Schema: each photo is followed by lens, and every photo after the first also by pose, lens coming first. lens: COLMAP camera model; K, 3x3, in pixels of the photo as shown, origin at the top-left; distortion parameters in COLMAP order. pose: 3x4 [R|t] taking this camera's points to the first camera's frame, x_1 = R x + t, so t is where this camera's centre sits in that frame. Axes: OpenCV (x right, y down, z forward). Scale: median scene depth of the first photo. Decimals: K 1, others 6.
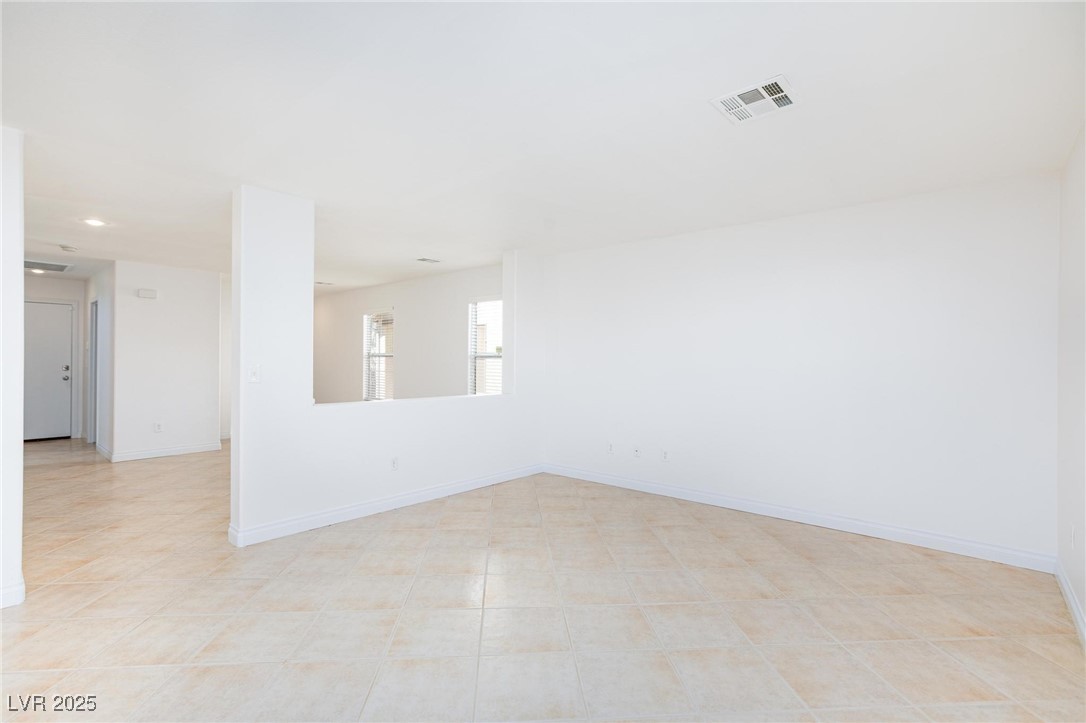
lens RADIAL K [[486.4, 0, 546.5], [0, 486.4, 362.0], [0, 0, 1]] dist [0.002581, -0.000261]
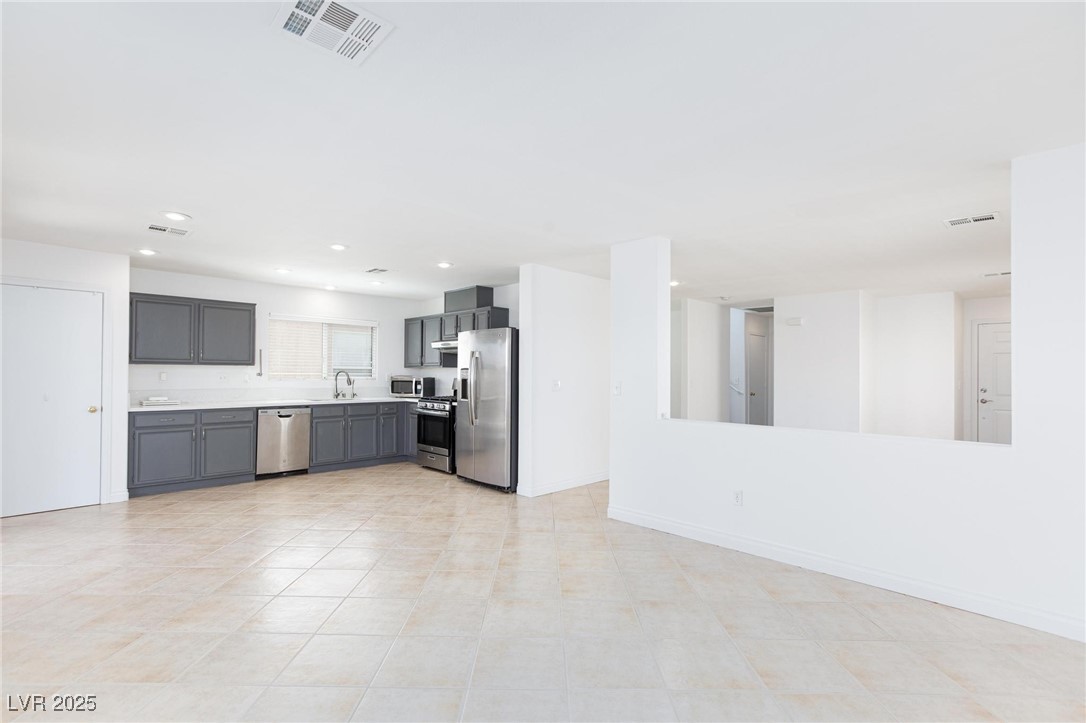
lens RADIAL K [[505.0, 0, 538.0], [0, 505.0, 369.7], [0, 0, 1]] dist [-0.020192, 0.010864]
pose [[-0.090412, -0.023645, -0.995624, 0.704305], [-0.006217, 0.999712, -0.023178, 0.007237], [0.995885, 0.004094, -0.090533, 0.846100]]
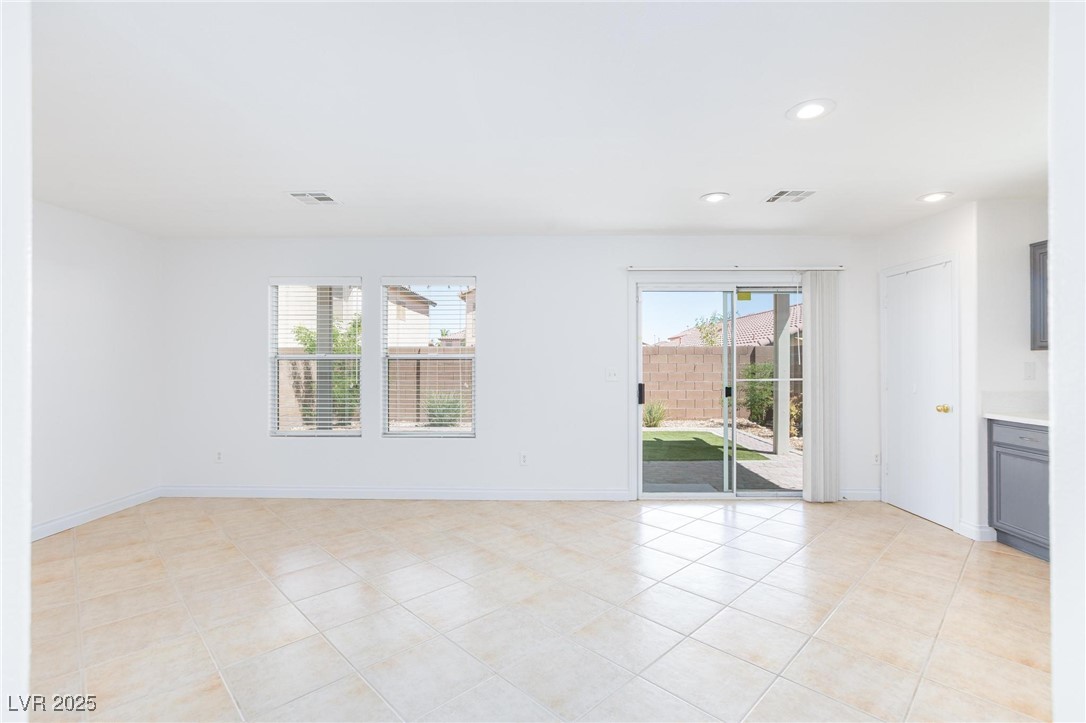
lens RADIAL K [[505.0, 0, 536.9], [0, 505.0, 354.1], [0, 0, 1]] dist [-0.020192, 0.010864]
pose [[-0.631743, -0.005448, 0.775159, -0.782749], [-0.012413, 0.999918, -0.003089, -0.012461], [-0.775079, -0.011574, -0.631759, 0.897580]]
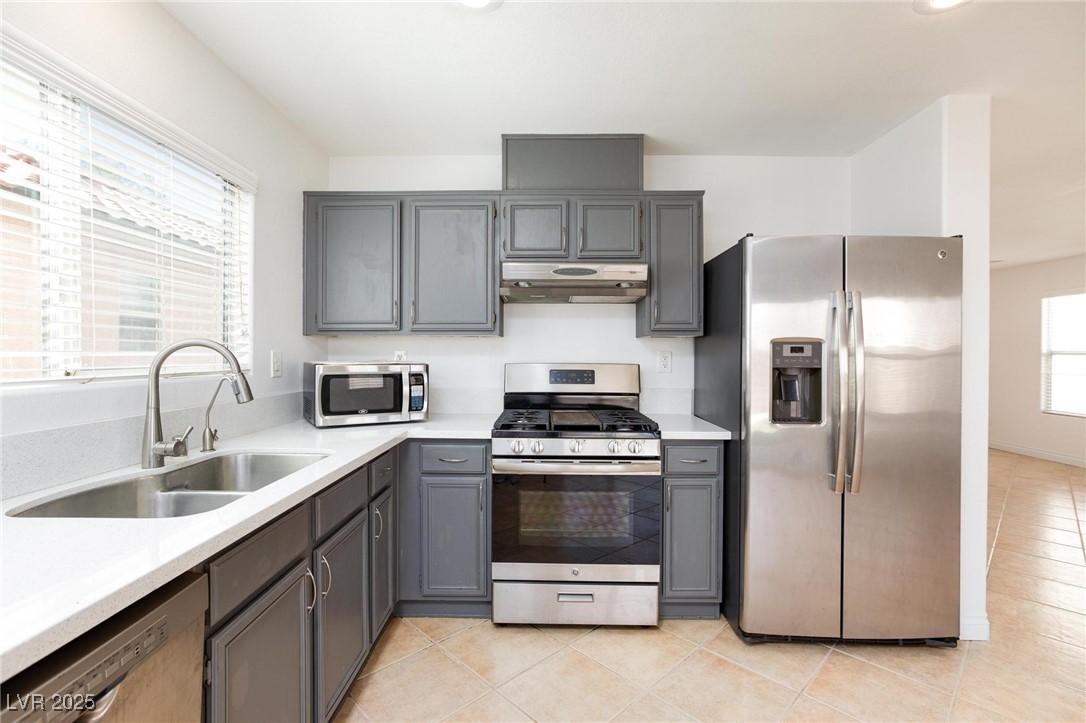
lens RADIAL K [[505.0, 0, 539.8], [0, 505.0, 355.1], [0, 0, 1]] dist [-0.020192, 0.010864]
pose [[0.641847, -0.010127, -0.766766, -0.628865], [0.006005, 0.999949, -0.008180, -0.010668], [0.766809, 0.000646, 0.641875, -0.132547]]
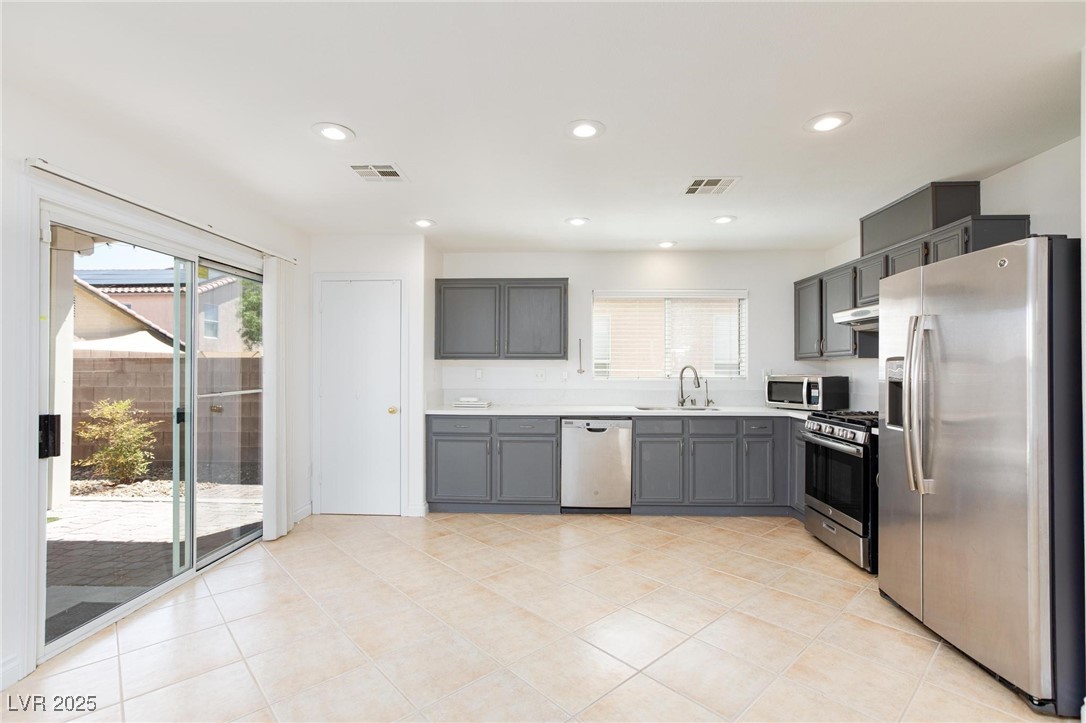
lens RADIAL K [[505.0, 0, 541.0], [0, 505.0, 364.2], [0, 0, 1]] dist [-0.020192, 0.010864]
pose [[-0.789608, -0.023270, -0.613171, -0.050753], [-0.014552, 0.999710, -0.019199, -0.002347], [0.613440, -0.006237, -0.789717, 0.720504]]
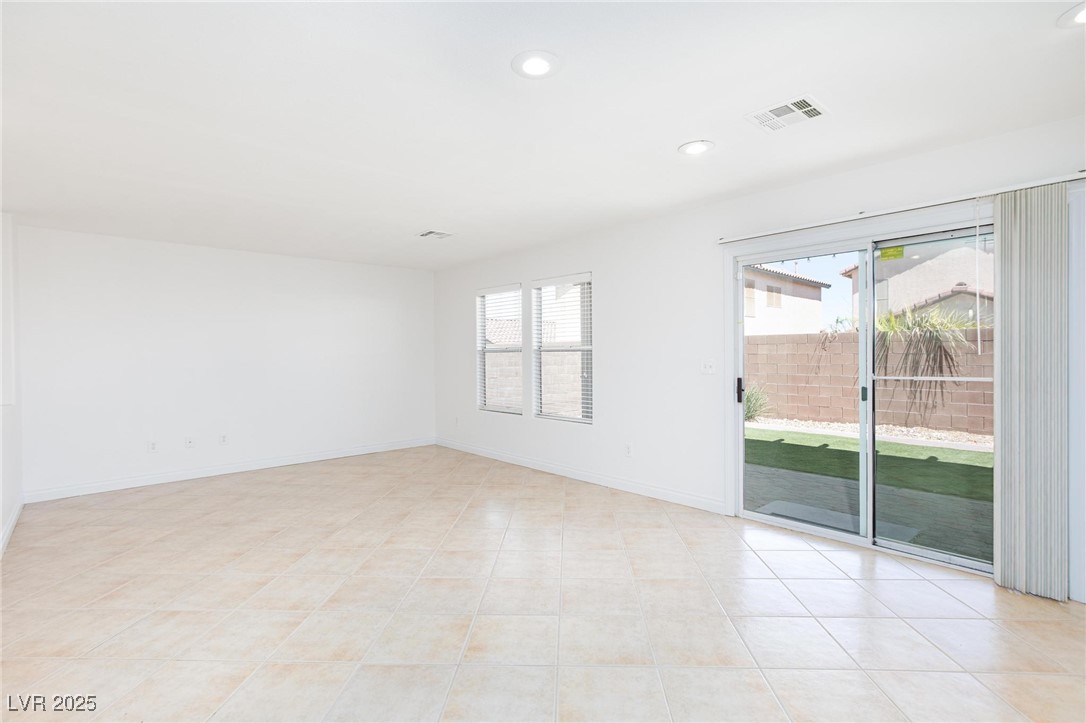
lens RADIAL K [[505.0, 0, 546.6], [0, 505.0, 364.1], [0, 0, 1]] dist [-0.020192, 0.010864]
pose [[0.119179, -0.039022, 0.992106, -1.053504], [0.008055, 0.999232, 0.038335, -0.018302], [-0.992840, 0.003422, 0.119402, 0.156691]]
